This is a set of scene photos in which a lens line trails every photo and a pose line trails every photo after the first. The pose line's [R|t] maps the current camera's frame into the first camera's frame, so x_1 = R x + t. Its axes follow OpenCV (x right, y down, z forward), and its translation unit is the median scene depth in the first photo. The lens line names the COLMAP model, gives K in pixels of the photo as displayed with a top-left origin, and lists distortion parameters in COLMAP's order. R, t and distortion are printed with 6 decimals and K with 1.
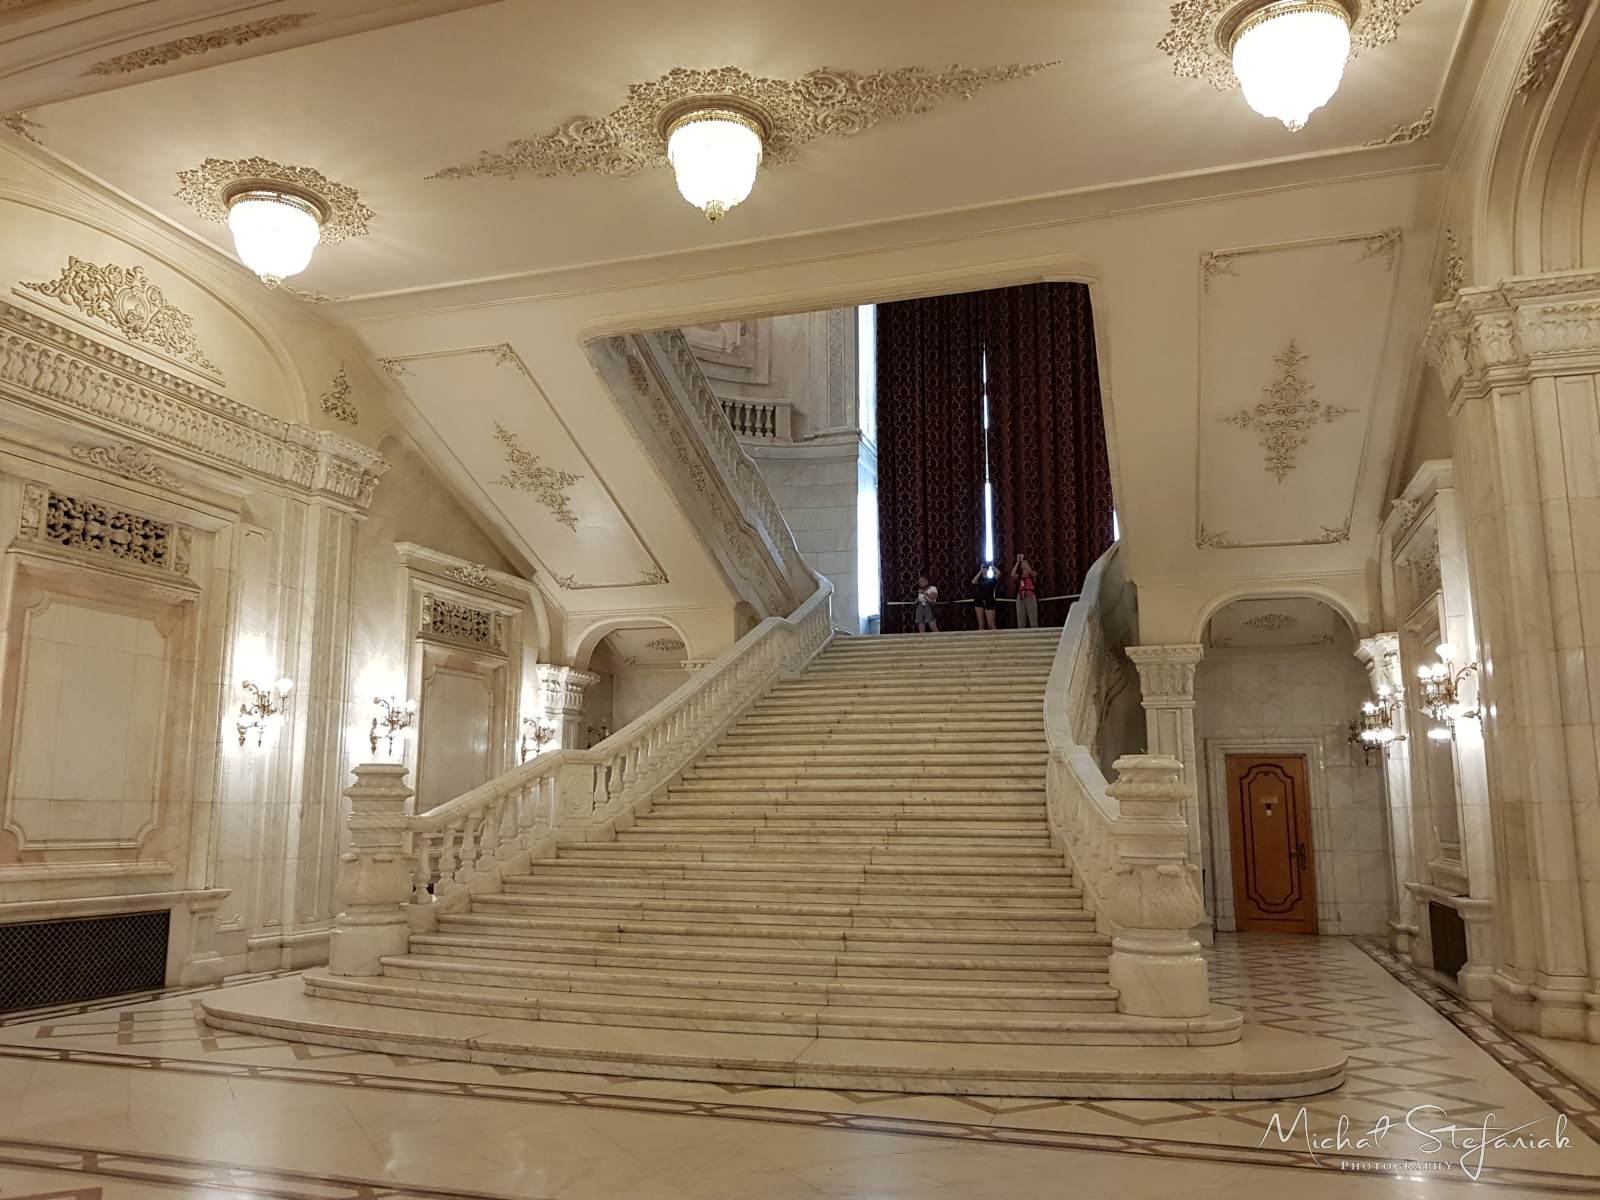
lens RADIAL K [[1244.0, 0, 766.2], [0, 1244.0, 600.2], [0, 0, 1]] dist [0.106924, -0.201461]
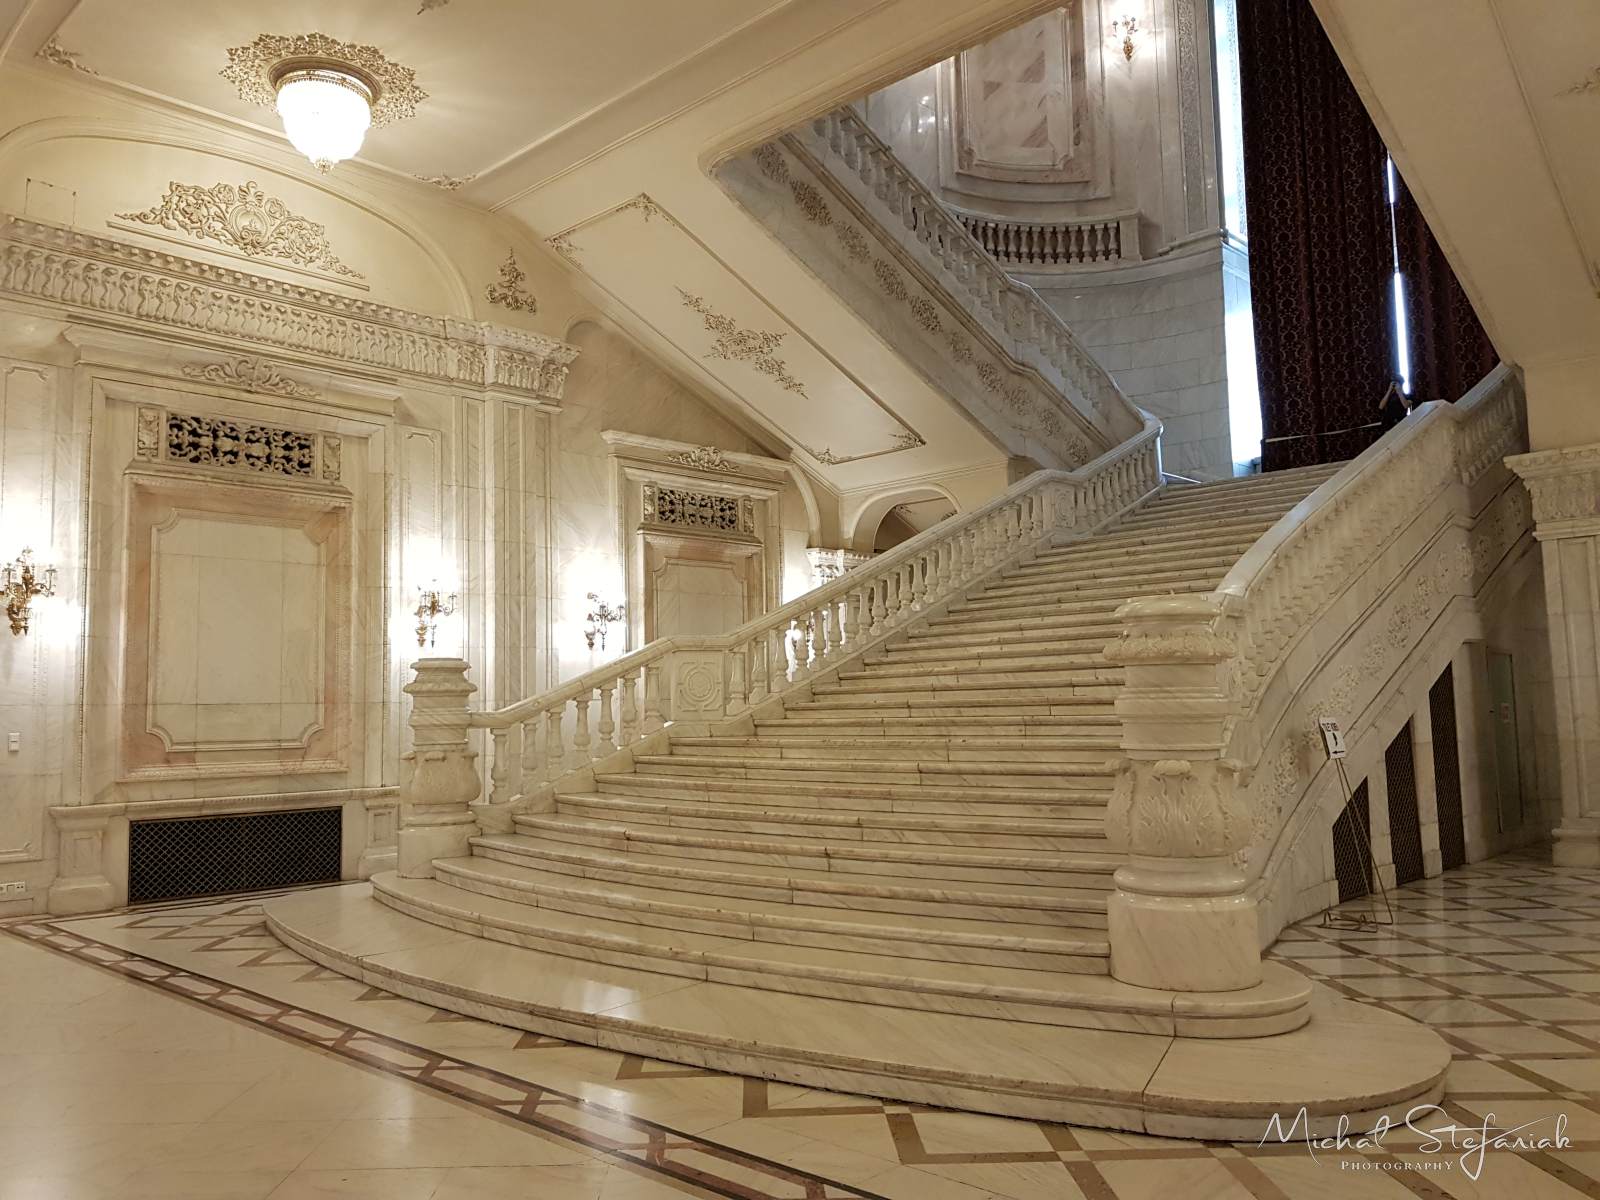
lens RADIAL K [[1244.0, 0, 766.2], [0, 1244.0, 600.2], [0, 0, 1]] dist [0.106924, -0.201461]
pose [[0.899024, -0.060586, -0.433687, 0.287601], [0.095472, 0.993676, 0.059095, 0.048100], [0.427364, -0.094533, 0.899123, 0.229910]]
